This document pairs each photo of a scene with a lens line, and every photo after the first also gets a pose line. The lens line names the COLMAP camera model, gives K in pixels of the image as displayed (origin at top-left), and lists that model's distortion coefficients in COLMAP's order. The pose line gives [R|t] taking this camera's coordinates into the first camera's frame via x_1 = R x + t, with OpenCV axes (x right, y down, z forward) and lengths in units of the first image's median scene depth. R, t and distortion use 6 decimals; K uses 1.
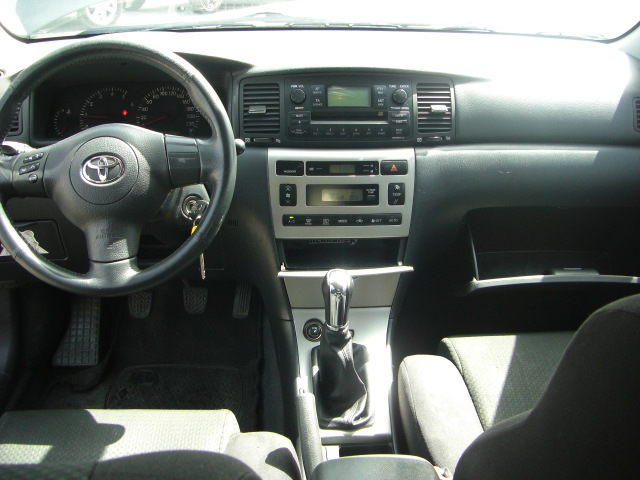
lens RADIAL K [[722.9, 0, 313.2], [0, 722.9, 213.5], [0, 0, 1]] dist [-0.184405, 0.140673]
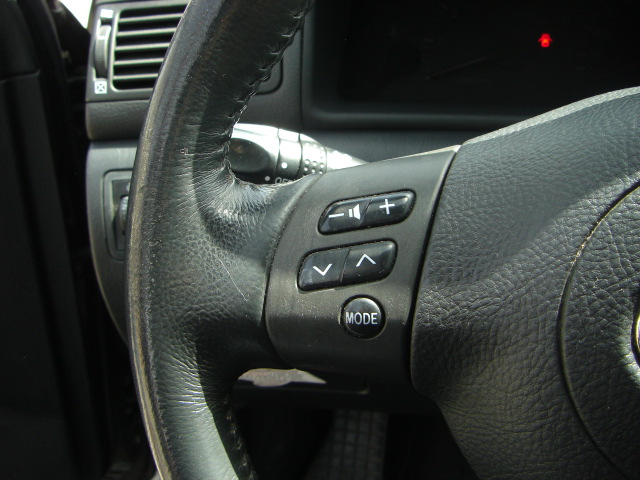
lens RADIAL K [[722.9, 0, 313.2], [0, 722.9, 213.5], [0, 0, 1]] dist [-0.184405, 0.140673]
pose [[0.958061, 0.072656, -0.277202, -0.295854], [-0.047673, 0.994255, 0.095833, -0.087001], [0.282572, -0.078599, 0.956021, 0.654838]]
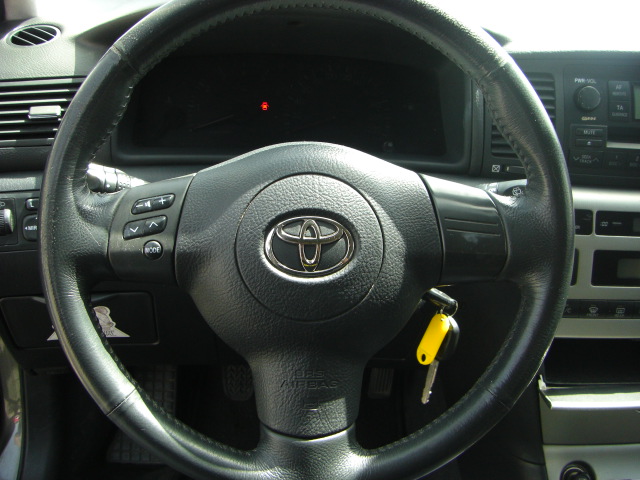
lens RADIAL K [[779.0, 0, 320.0], [0, 779.0, 240.0], [0, 0, 1]] dist [-0.188015, 0.050253]
pose [[0.999377, 0.035199, 0.002655, -0.235365], [-0.035299, 0.996740, 0.072545, -0.084830], [-0.000093, -0.072593, 0.997362, 0.376777]]
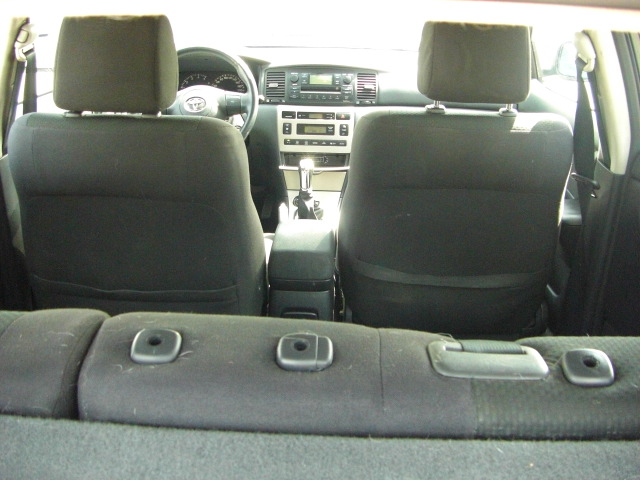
lens RADIAL K [[722.9, 0, 313.2], [0, 722.9, 213.5], [0, 0, 1]] dist [-0.184405, 0.140673]
pose [[0.995932, 0.034541, -0.083229, 0.201468], [-0.039060, 0.997815, -0.053293, 0.298806], [0.081206, 0.056327, 0.995104, -0.892913]]
